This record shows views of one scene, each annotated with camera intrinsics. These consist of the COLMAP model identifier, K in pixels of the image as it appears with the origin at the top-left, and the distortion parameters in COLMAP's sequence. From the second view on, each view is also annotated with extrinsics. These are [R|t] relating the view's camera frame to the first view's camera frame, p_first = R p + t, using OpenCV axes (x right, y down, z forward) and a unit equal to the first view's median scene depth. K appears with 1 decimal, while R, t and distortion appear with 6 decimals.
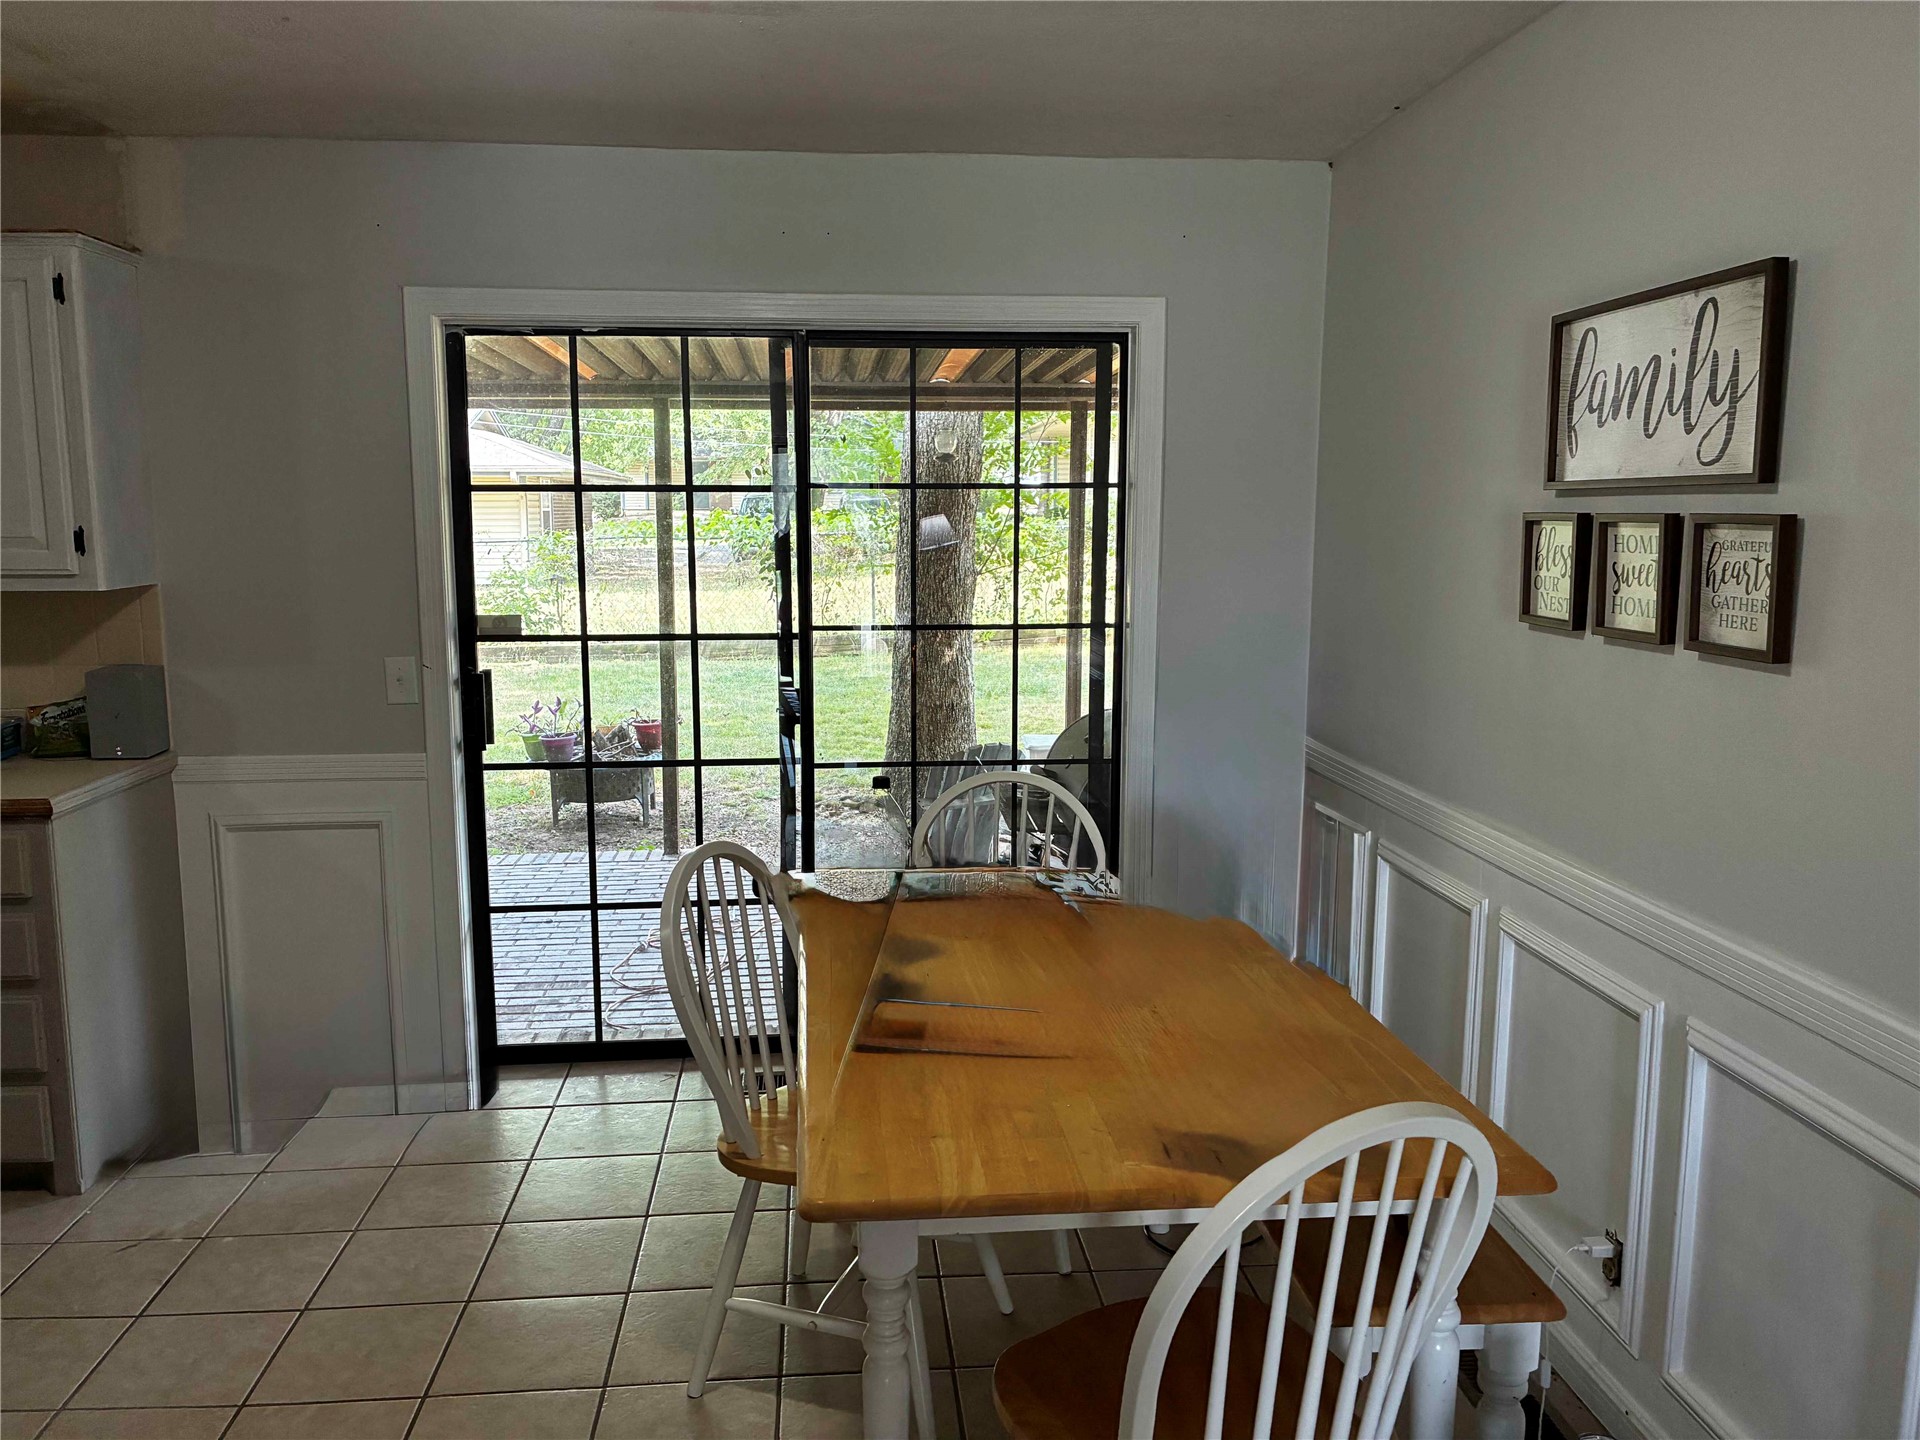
lens RADIAL K [[1448.9, 0, 930.2], [0, 1448.9, 712.7], [0, 0, 1]] dist [0.062873, -0.074300]
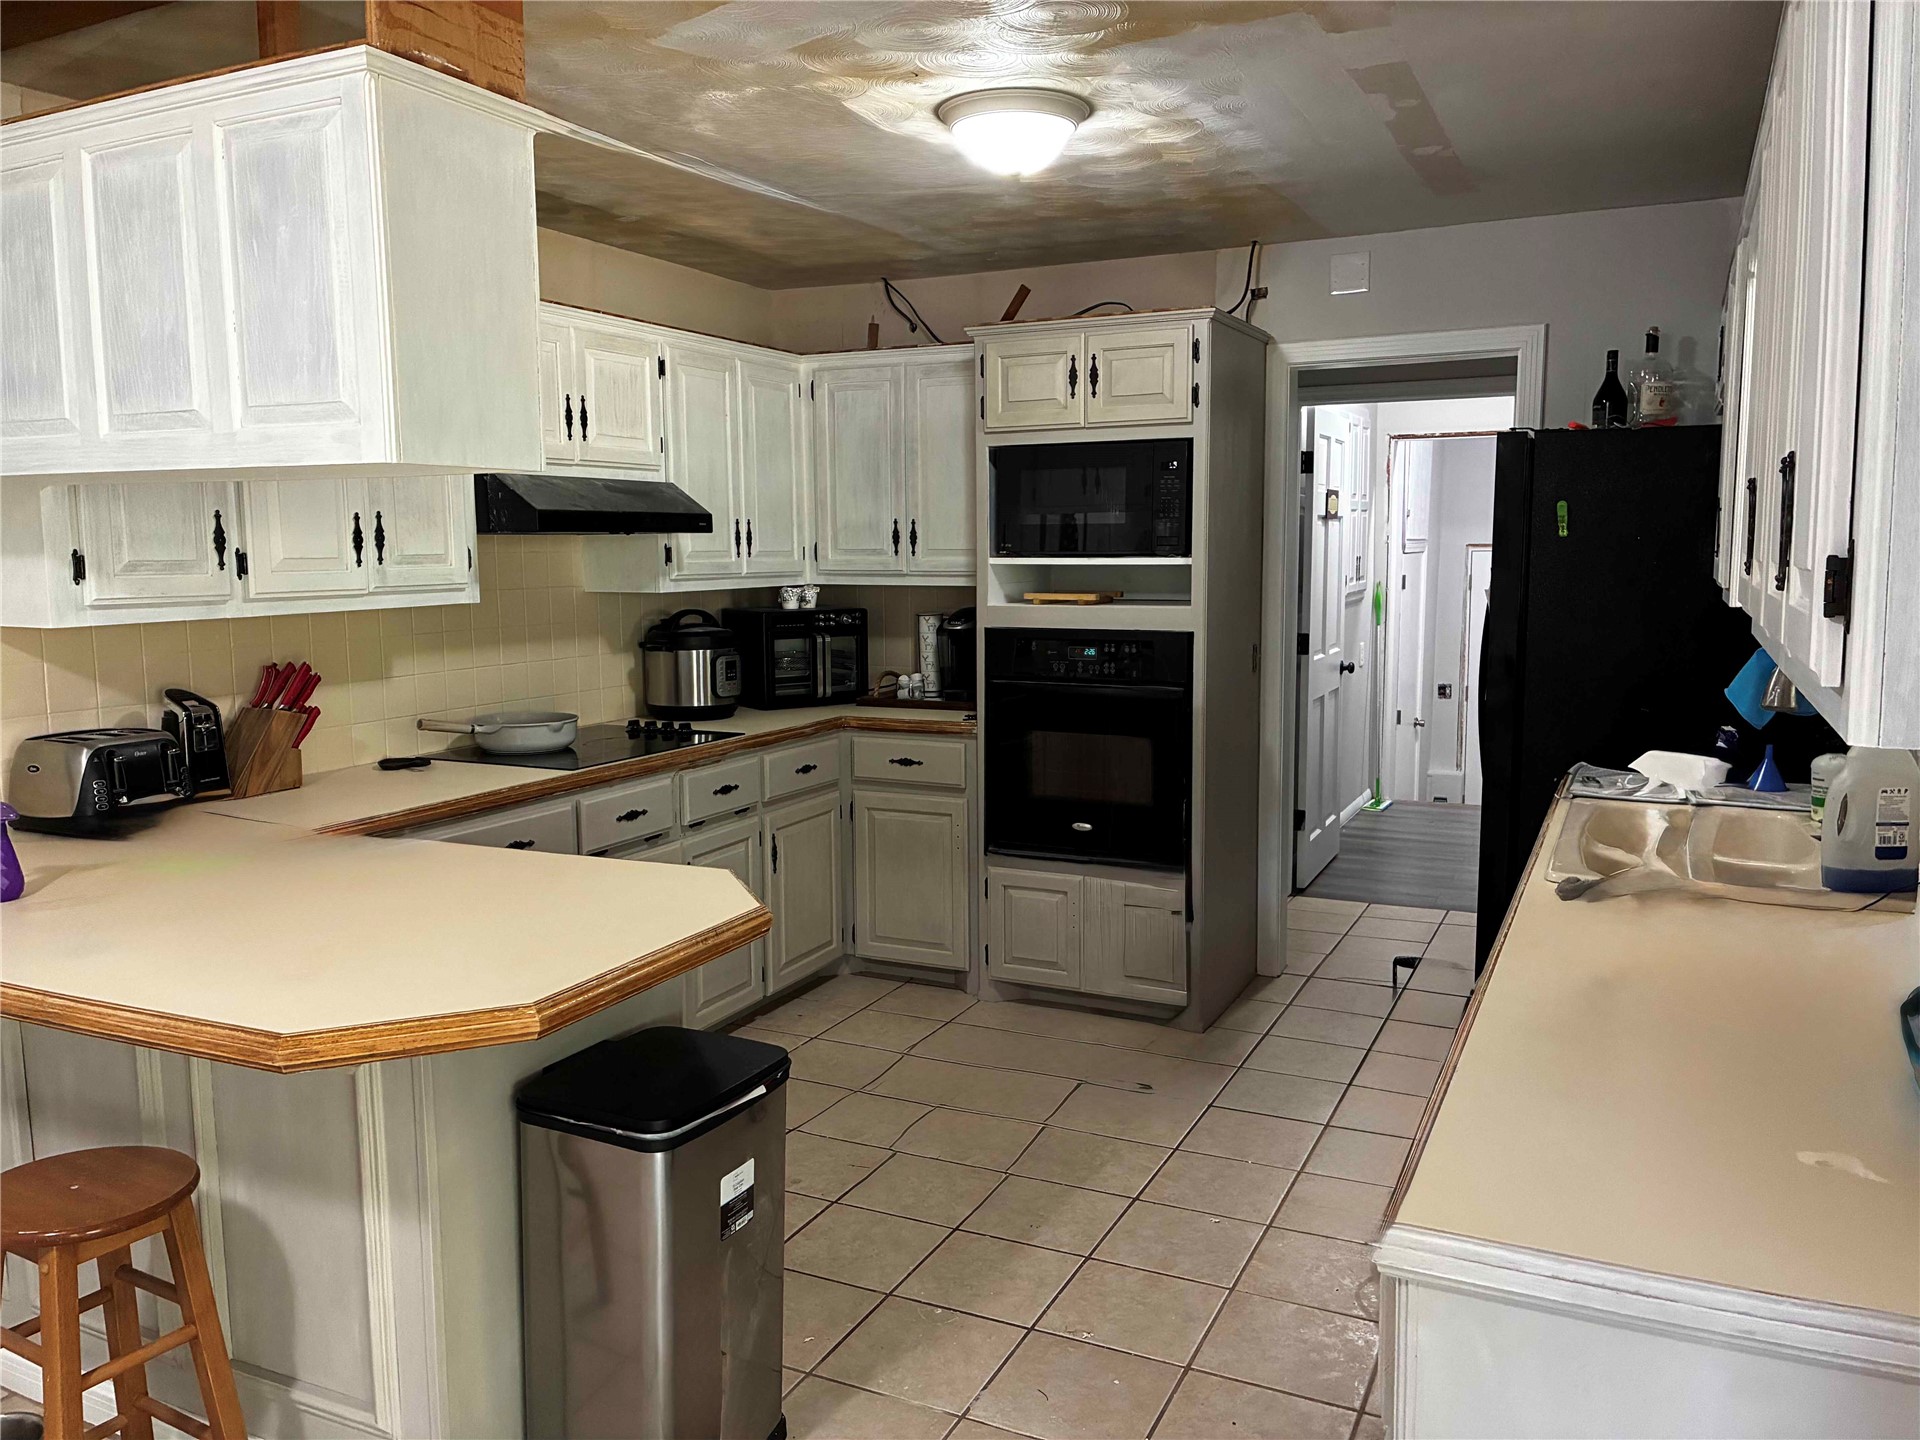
lens RADIAL K [[1448.9, 0, 955.0], [0, 1448.9, 713.2], [0, 0, 1]] dist [0.062873, -0.074300]
pose [[-0.509828, 0.105132, -0.853829, -0.183137], [-0.112659, 0.975798, 0.187419, -0.116257], [0.852868, 0.191743, -0.485645, 0.895390]]
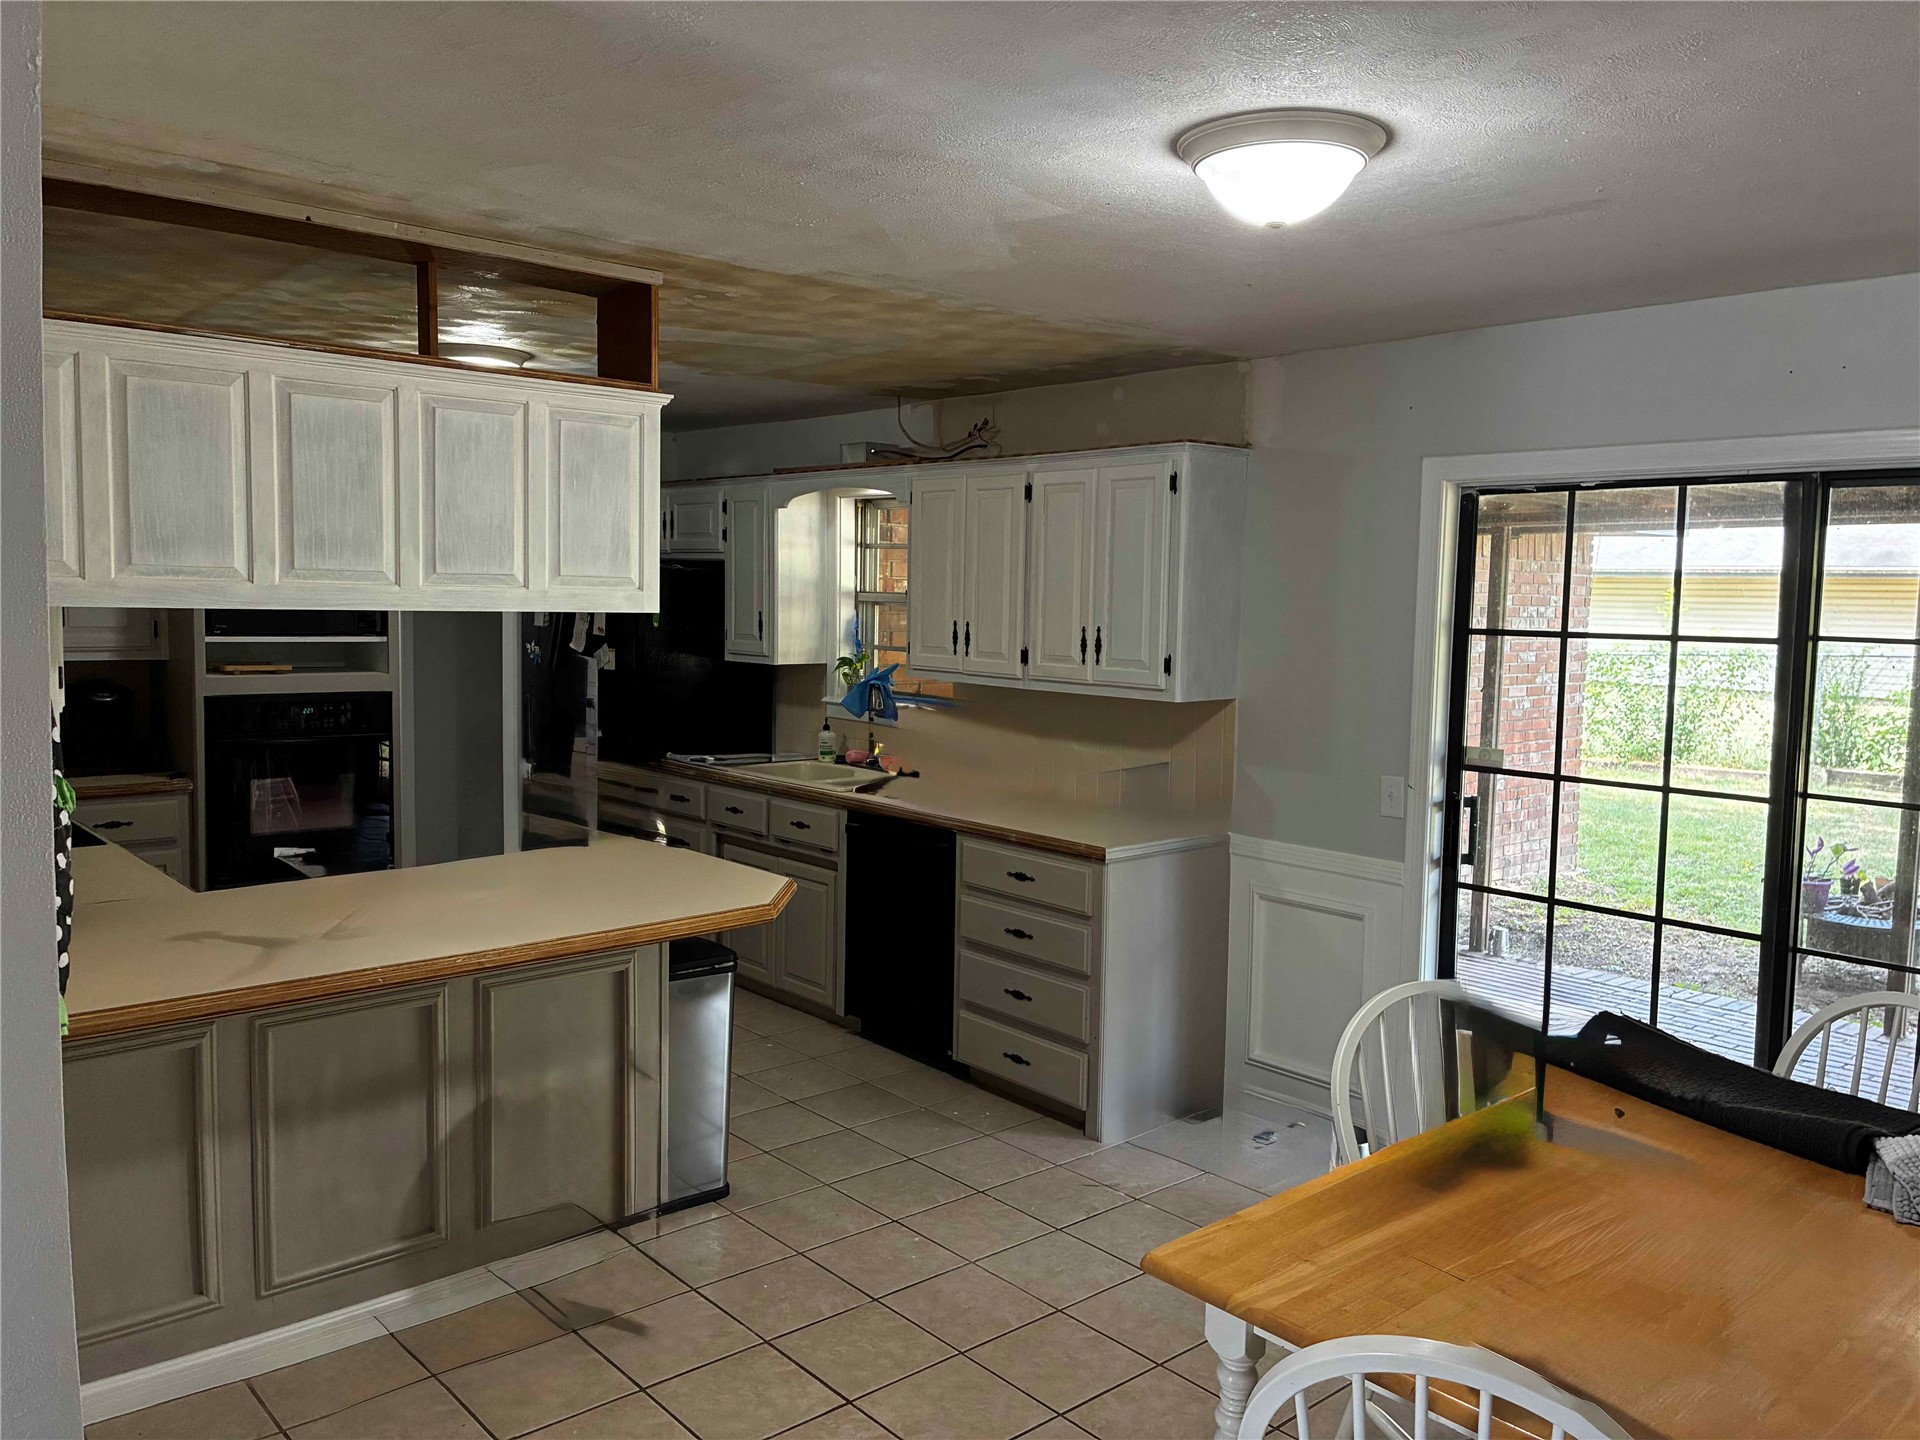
lens RADIAL K [[1448.9, 0, 954.4], [0, 1448.9, 712.2], [0, 0, 1]] dist [0.062873, -0.074300]
pose [[0.598876, 0.080011, -0.796835, 0.340219], [-0.130814, 0.991406, 0.001233, -0.044662], [0.790086, 0.103499, 0.604196, 0.032006]]
